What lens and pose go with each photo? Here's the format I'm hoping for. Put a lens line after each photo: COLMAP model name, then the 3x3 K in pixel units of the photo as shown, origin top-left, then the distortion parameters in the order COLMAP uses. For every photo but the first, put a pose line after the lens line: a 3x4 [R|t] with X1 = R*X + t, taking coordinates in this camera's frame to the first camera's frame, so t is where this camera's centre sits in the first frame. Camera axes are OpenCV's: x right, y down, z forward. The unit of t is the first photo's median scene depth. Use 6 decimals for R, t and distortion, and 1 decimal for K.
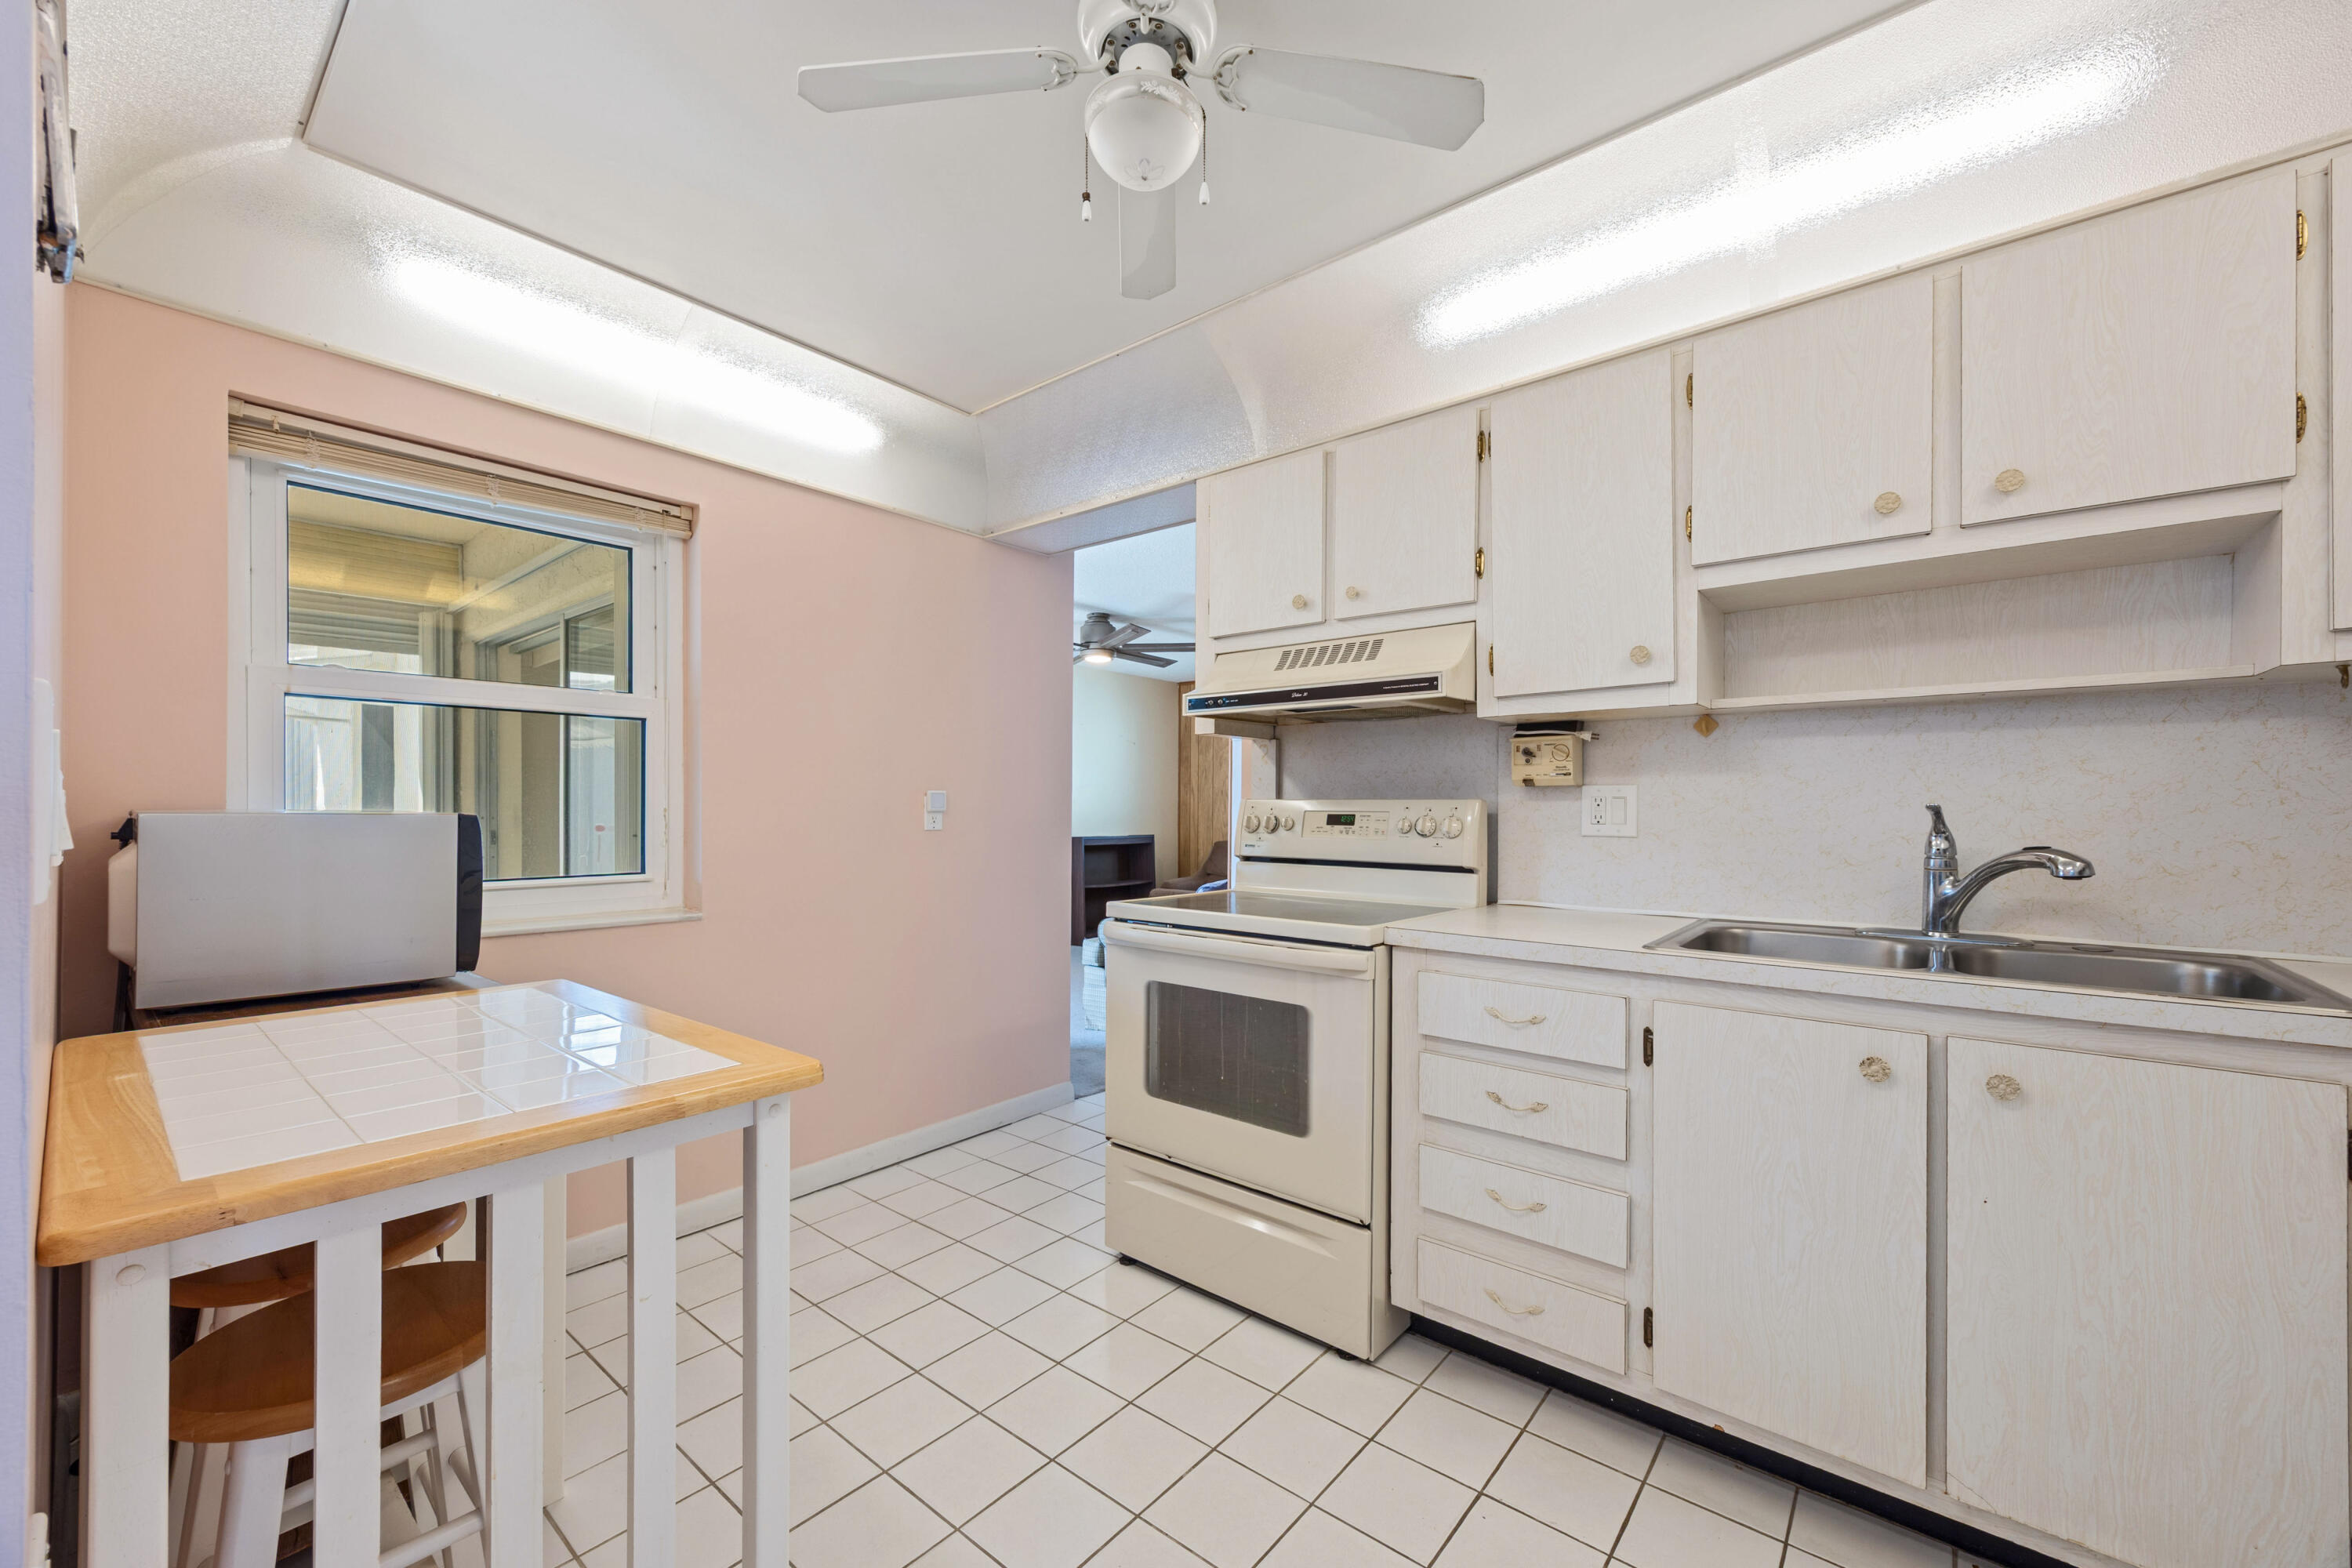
lens RADIAL K [[913.3, 0, 1168.1], [0, 913.3, 799.5], [0, 0, 1]] dist [-0.003615, -0.000142]
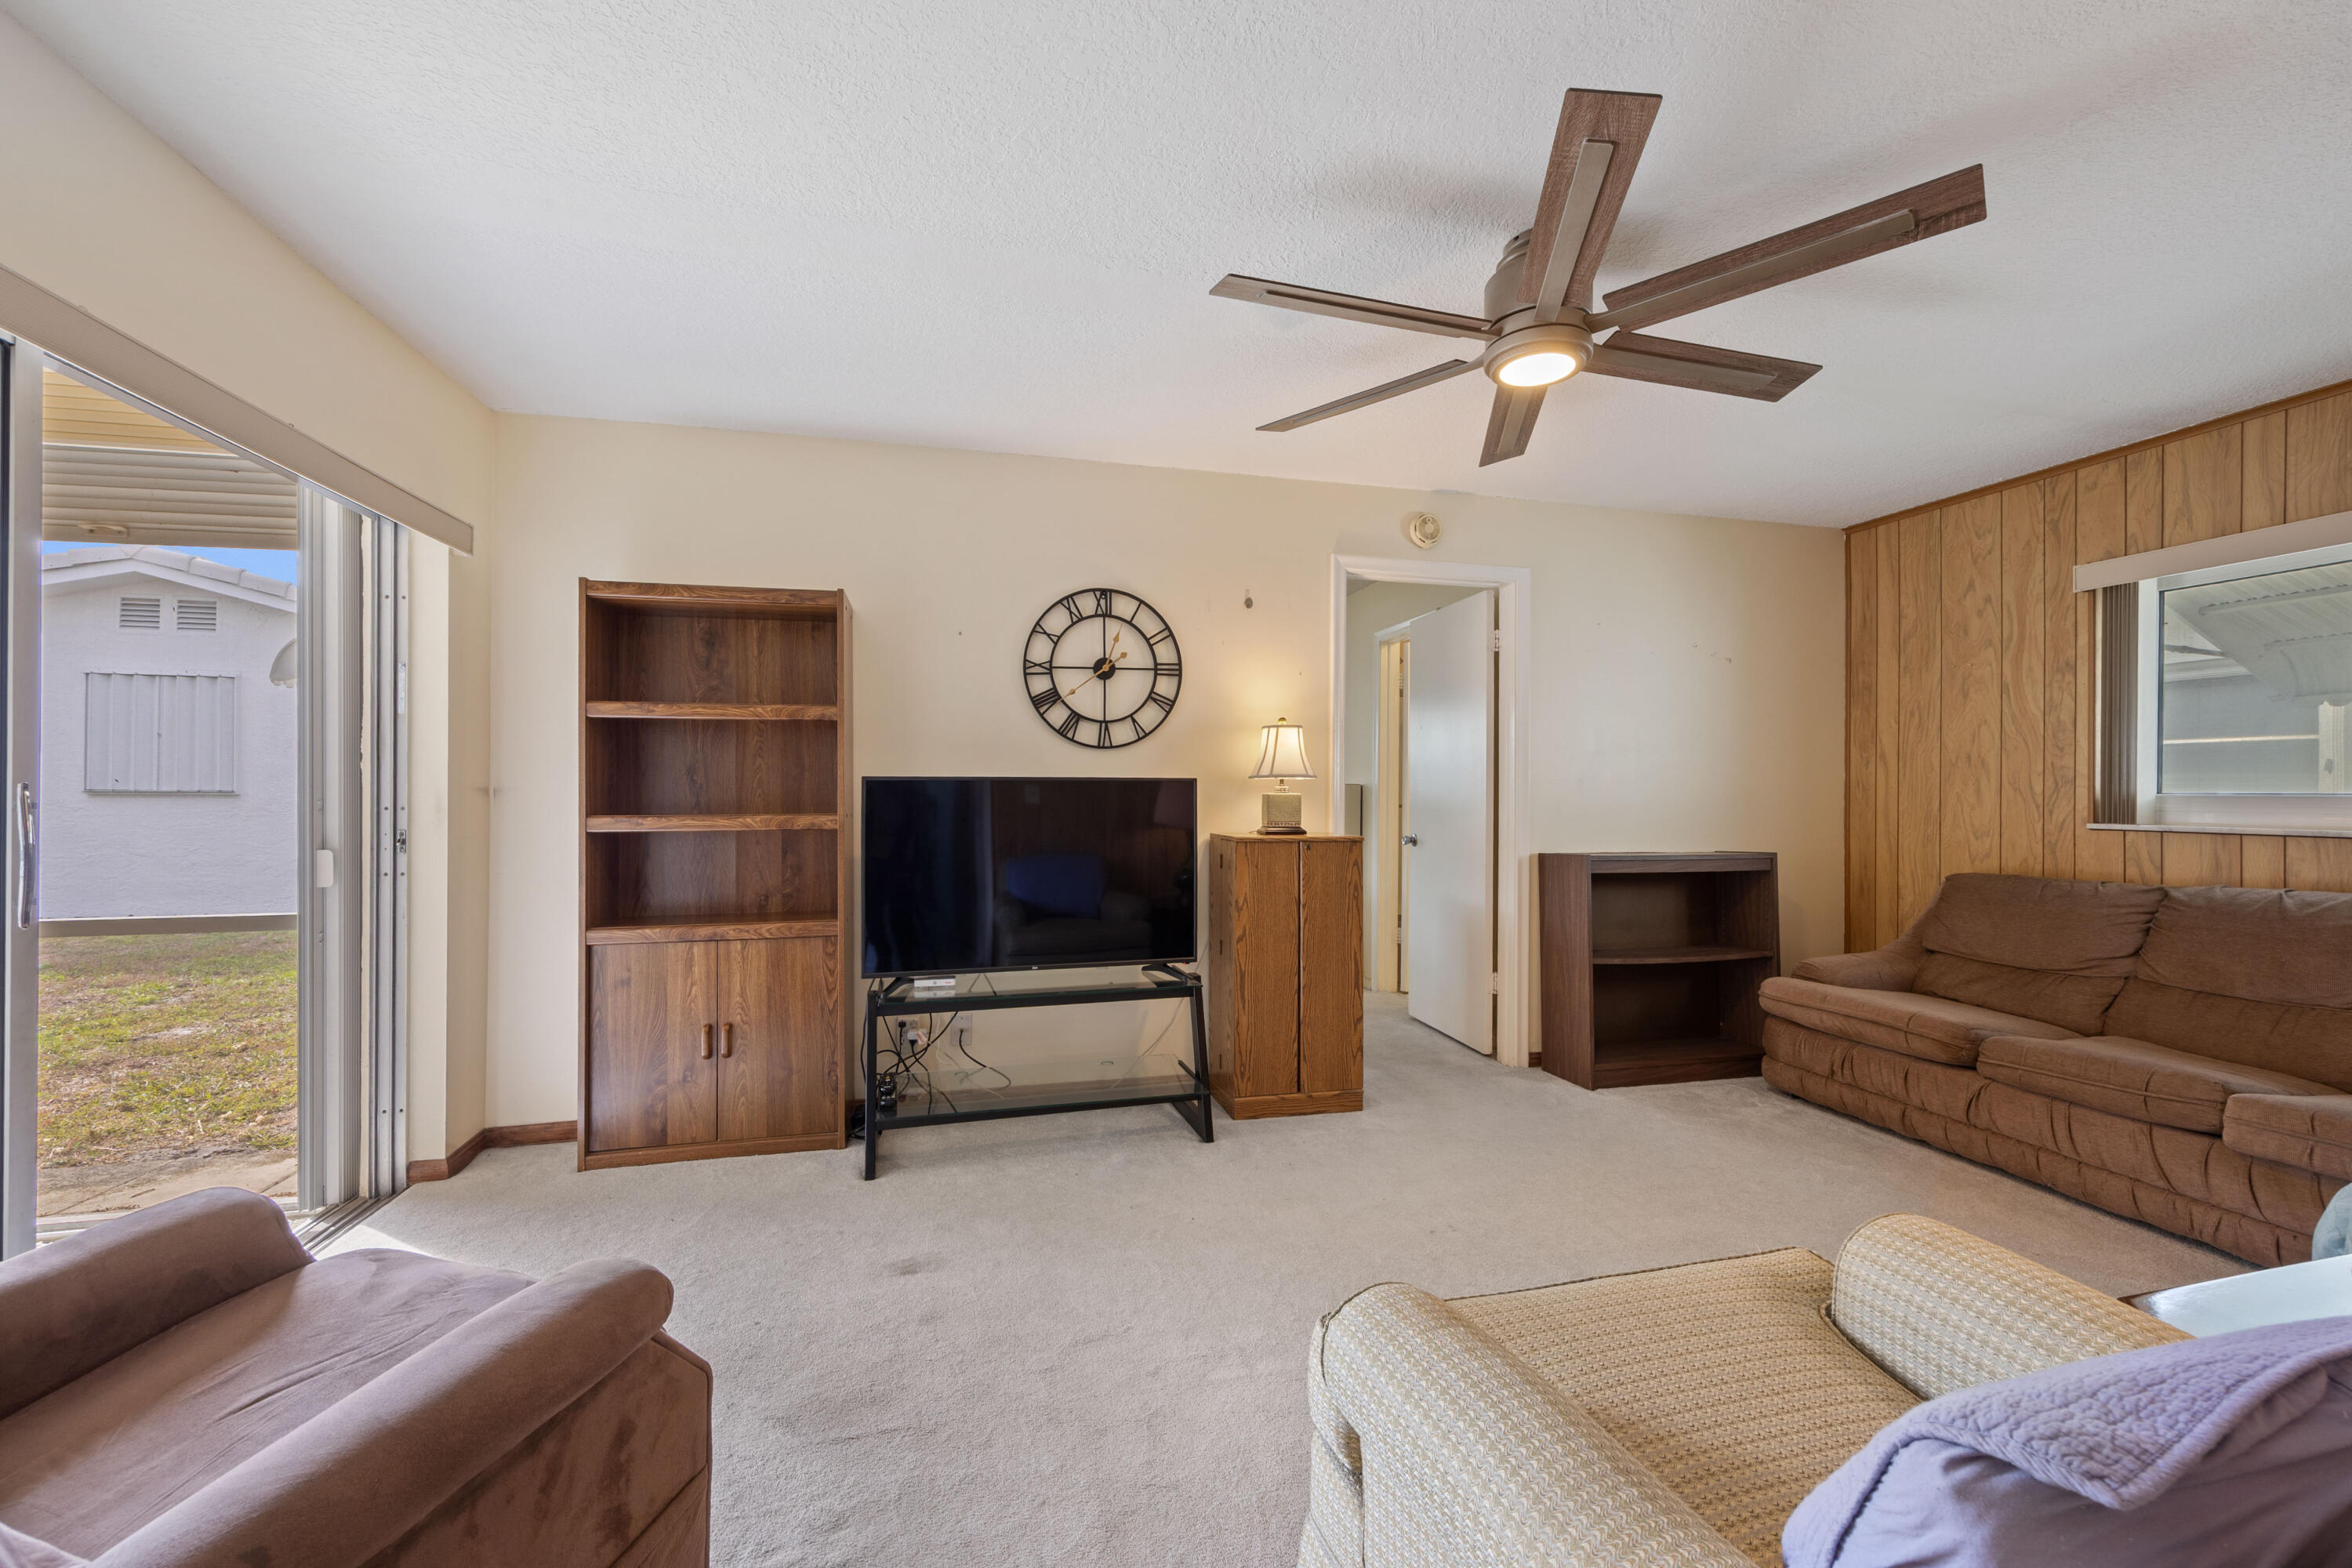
lens RADIAL K [[913.3, 0, 1192.7], [0, 913.3, 788.0], [0, 0, 1]] dist [-0.003615, -0.000142]
pose [[0.809675, -0.002357, -0.586873, 0.015448], [0.000659, 0.999995, -0.003106, 0.007087], [0.586878, 0.002128, 0.809673, 0.456557]]
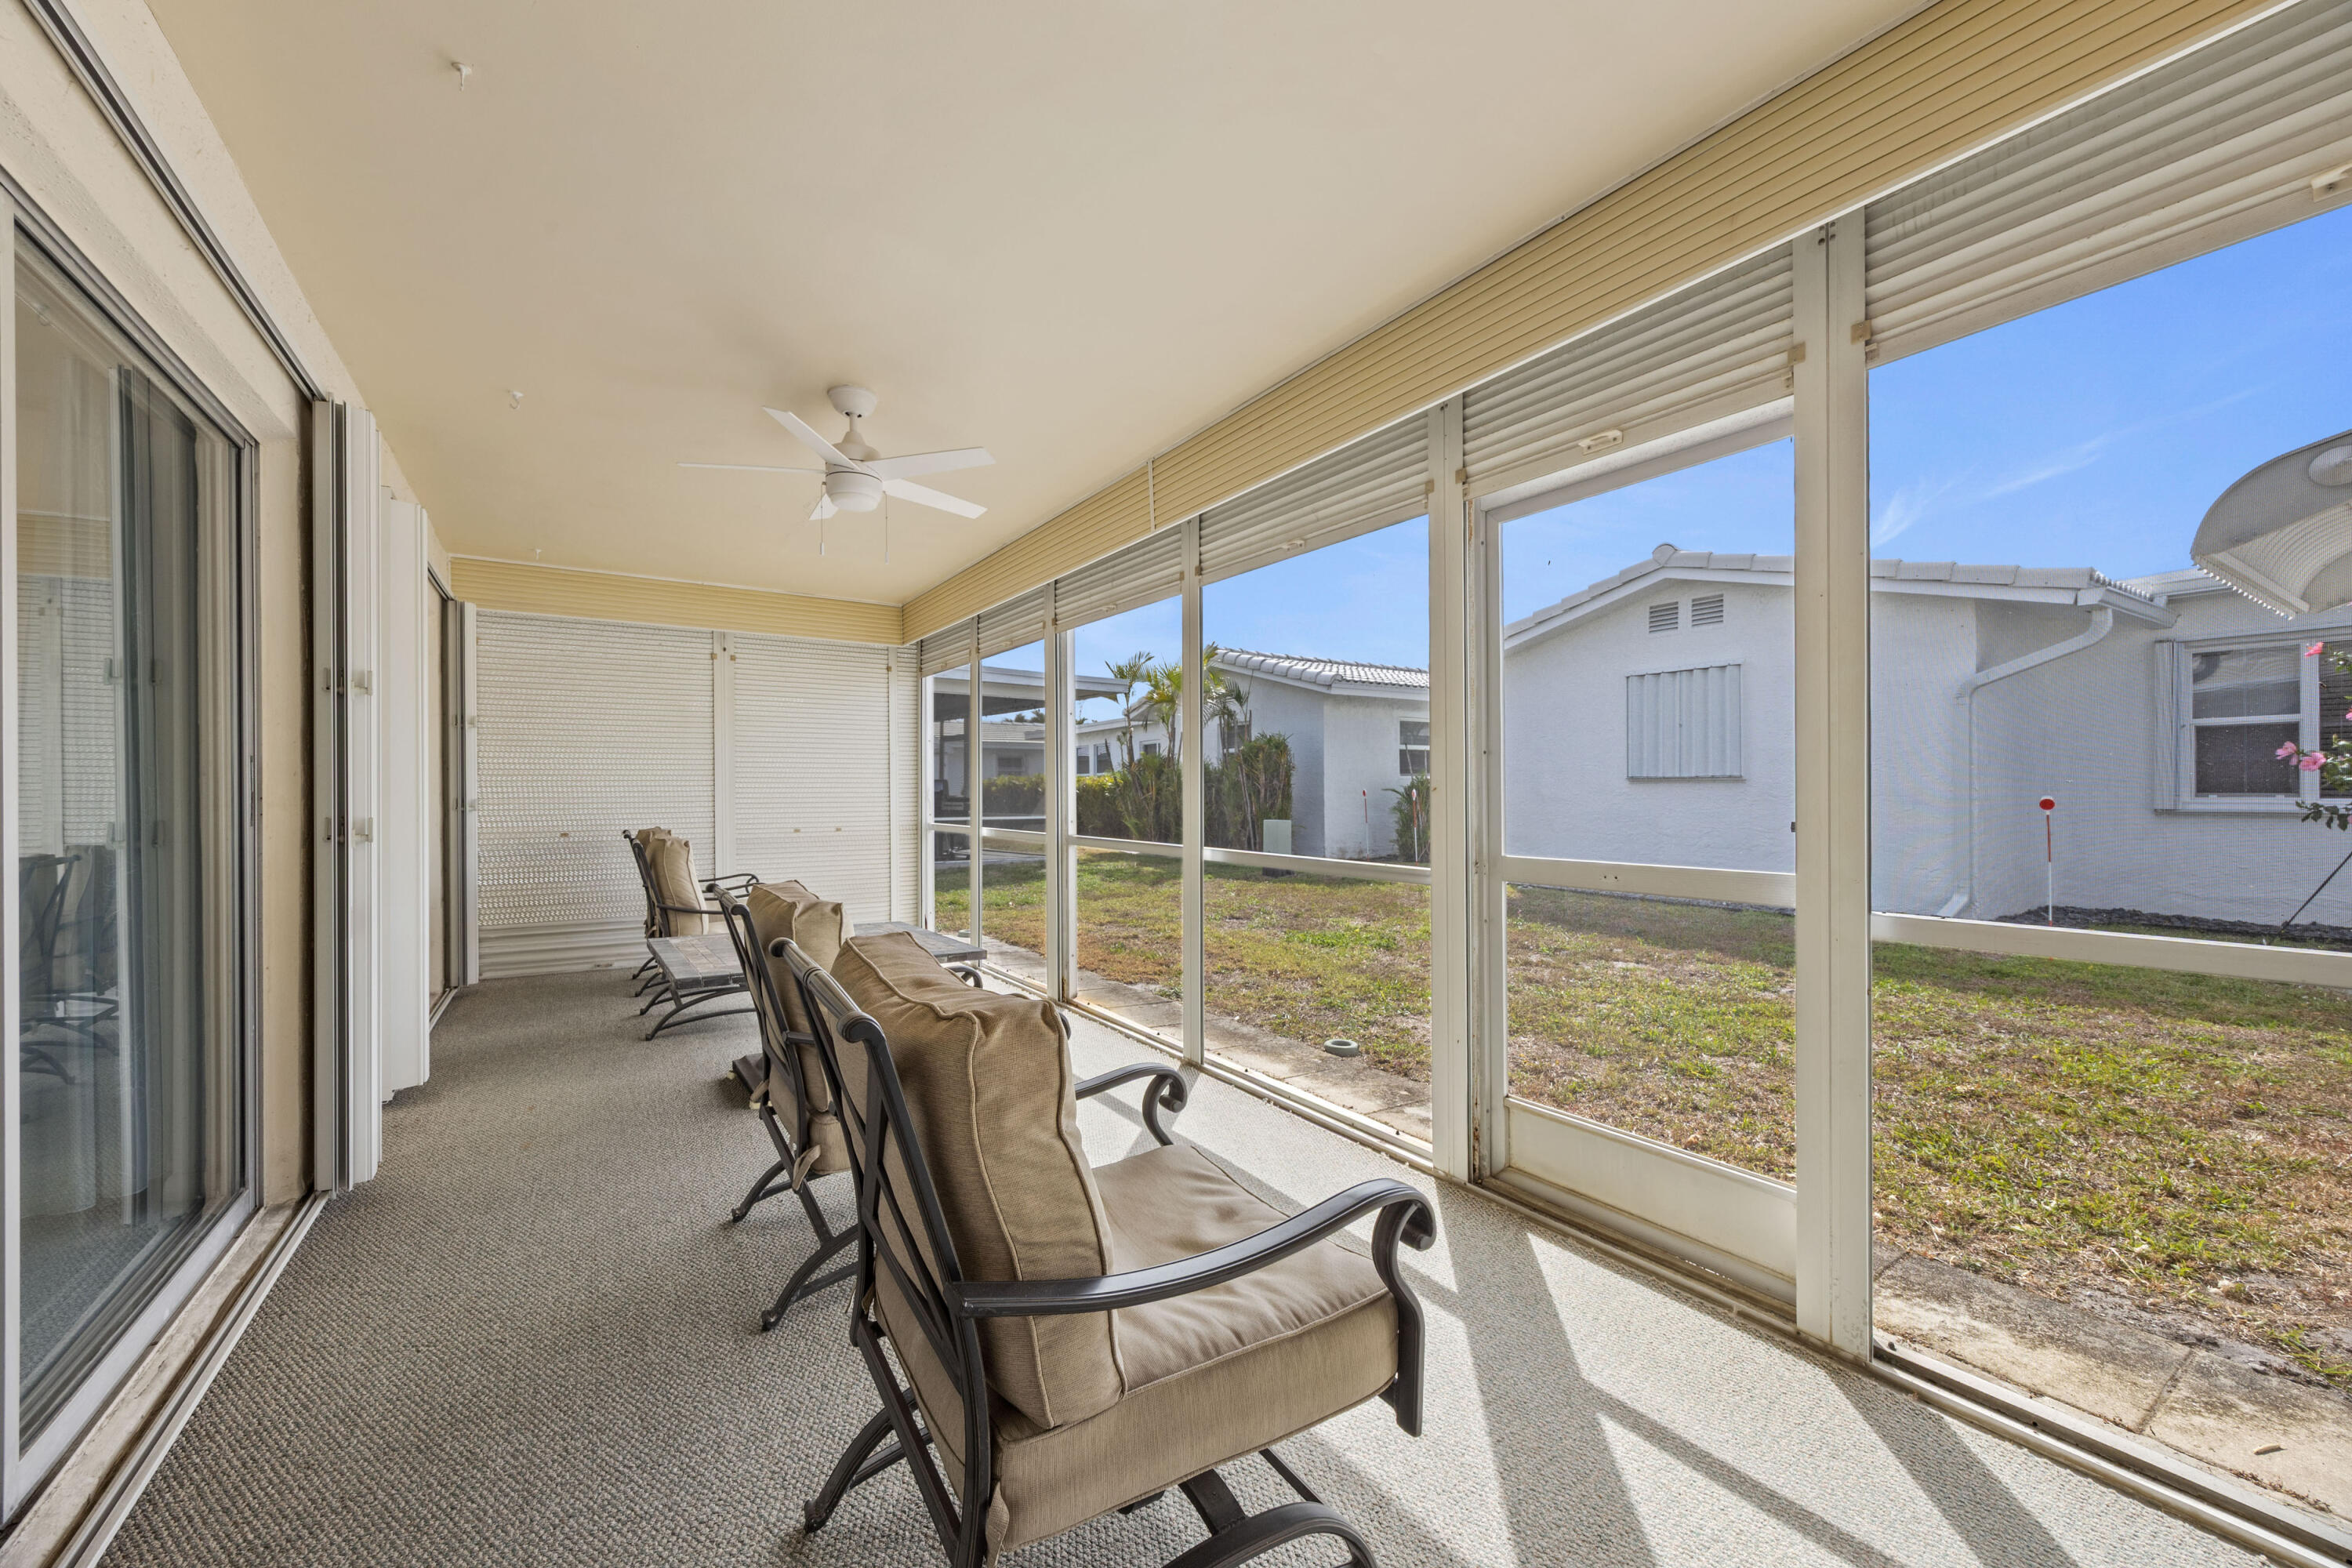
lens RADIAL K [[913.3, 0, 1166.1], [0, 913.3, 789.9], [0, 0, 1]] dist [-0.003615, -0.000142]
pose [[-0.301584, -0.000502, -0.953439, -0.280801], [0.005372, 0.999983, -0.002225, 0.022124], [0.953424, -0.005793, -0.301576, 0.331930]]
